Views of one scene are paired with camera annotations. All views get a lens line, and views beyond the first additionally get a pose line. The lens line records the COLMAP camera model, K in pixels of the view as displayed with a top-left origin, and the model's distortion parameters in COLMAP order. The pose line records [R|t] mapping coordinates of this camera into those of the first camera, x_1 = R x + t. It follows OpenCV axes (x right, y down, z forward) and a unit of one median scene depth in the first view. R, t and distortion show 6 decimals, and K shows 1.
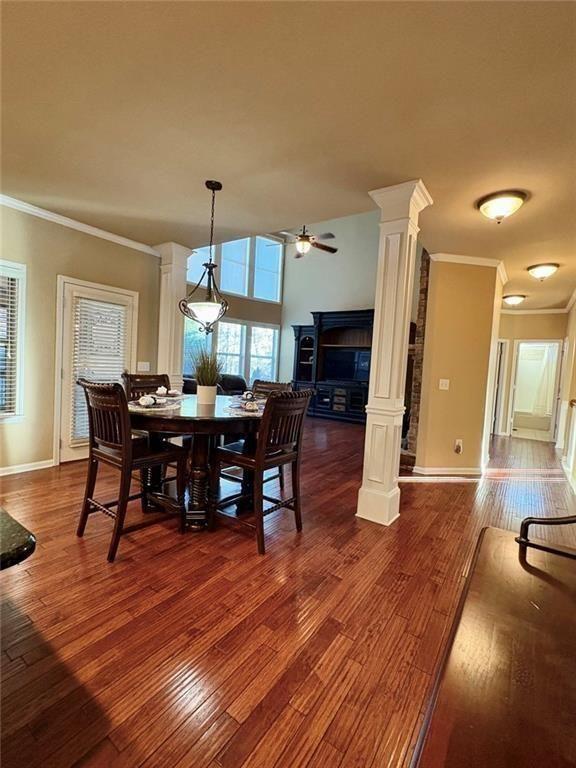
lens RADIAL K [[344.6, 0, 287.7], [0, 344.6, 383.4], [0, 0, 1]] dist [0.001044, 0.001103]
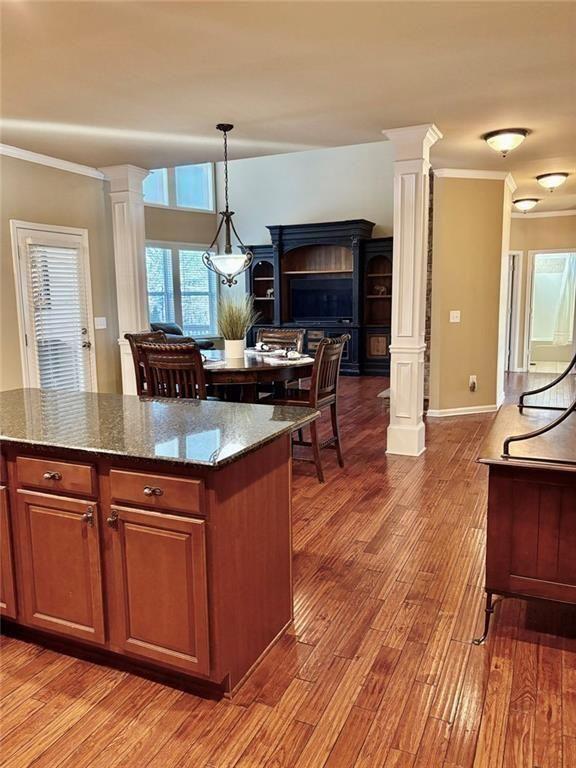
lens RADIAL K [[577.9, 0, 284.6], [0, 577.9, 385.2], [0, 0, 1]] dist [0.032921, -0.018802]
pose [[0.981751, -0.097282, 0.163402, -0.145825], [0.079544, 0.990541, 0.111806, -0.014201], [-0.172733, -0.096768, 0.980204, -0.250599]]
